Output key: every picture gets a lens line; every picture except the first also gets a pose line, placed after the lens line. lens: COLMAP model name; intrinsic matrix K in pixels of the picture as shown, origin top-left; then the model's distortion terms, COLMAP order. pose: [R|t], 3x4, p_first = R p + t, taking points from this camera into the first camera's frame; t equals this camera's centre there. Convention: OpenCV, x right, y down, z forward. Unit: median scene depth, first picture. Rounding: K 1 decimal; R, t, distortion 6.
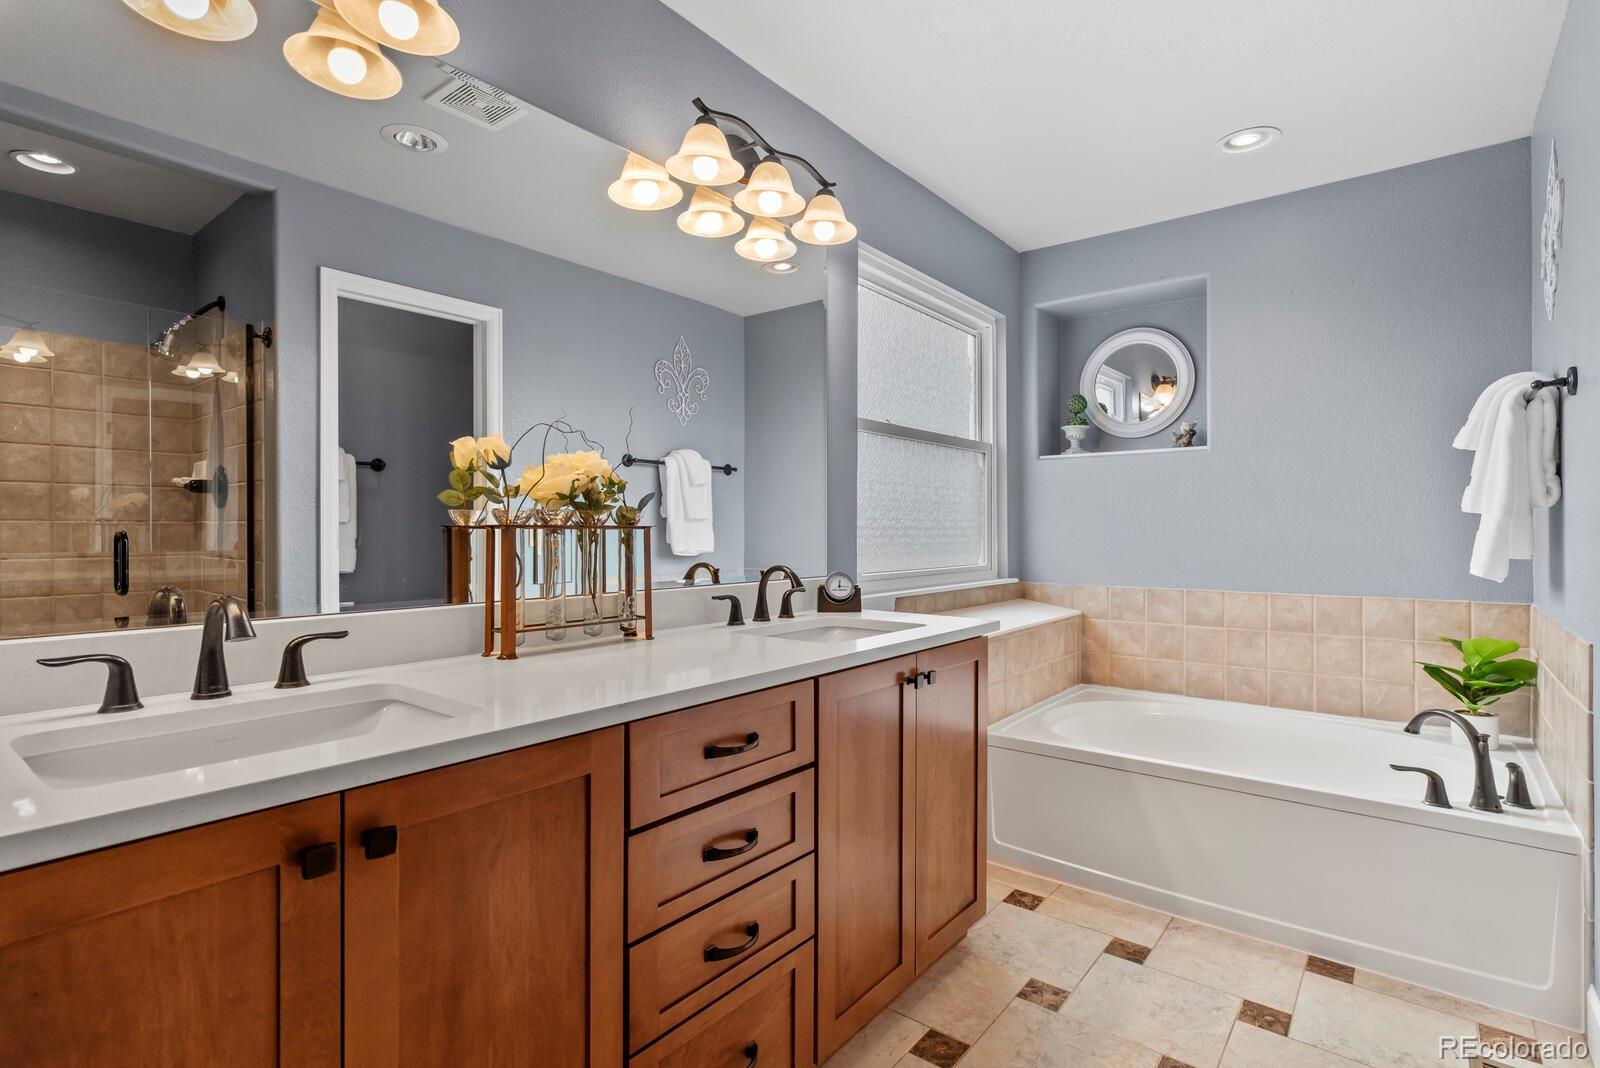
lens RADIAL K [[778.1, 0, 807.4], [0, 778.1, 530.2], [0, 0, 1]] dist [0.001014, -0.000439]
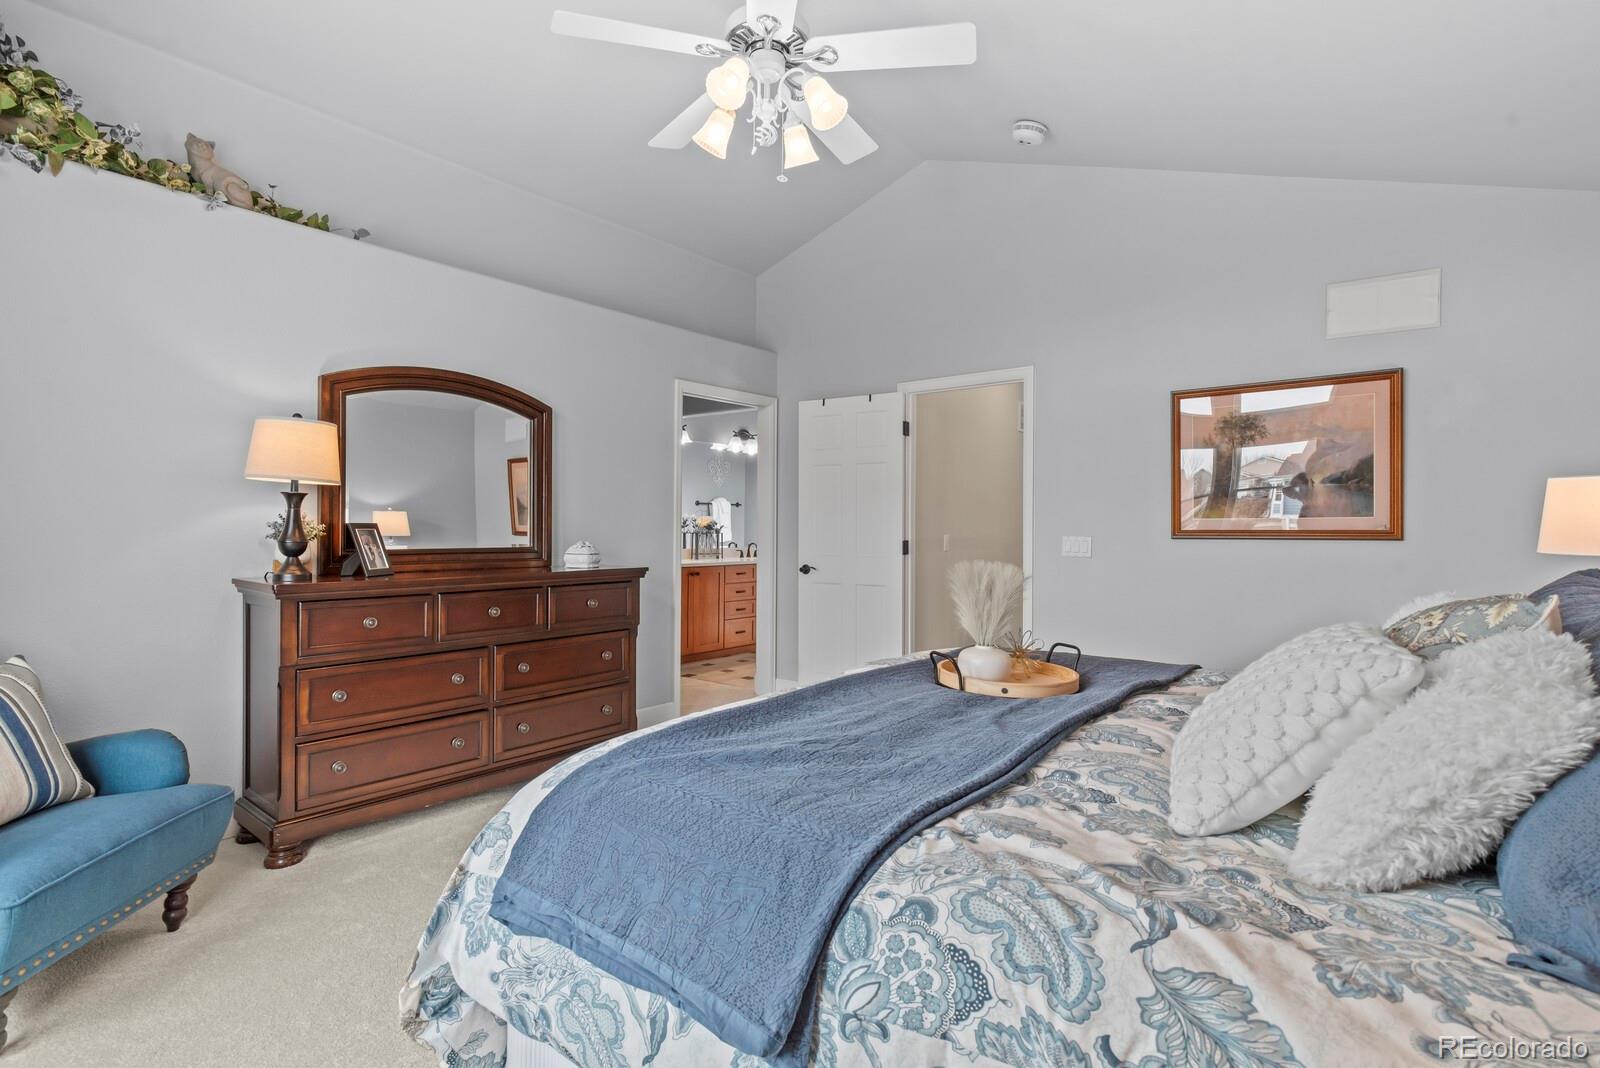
lens RADIAL K [[778.1, 0, 807.4], [0, 778.1, 530.2], [0, 0, 1]] dist [0.001014, -0.000439]
pose [[0.999986, 0.003832, -0.003546, 0.239656], [-0.003813, 0.999978, 0.005485, -0.036657], [0.003567, -0.005472, 0.999979, -2.777067]]
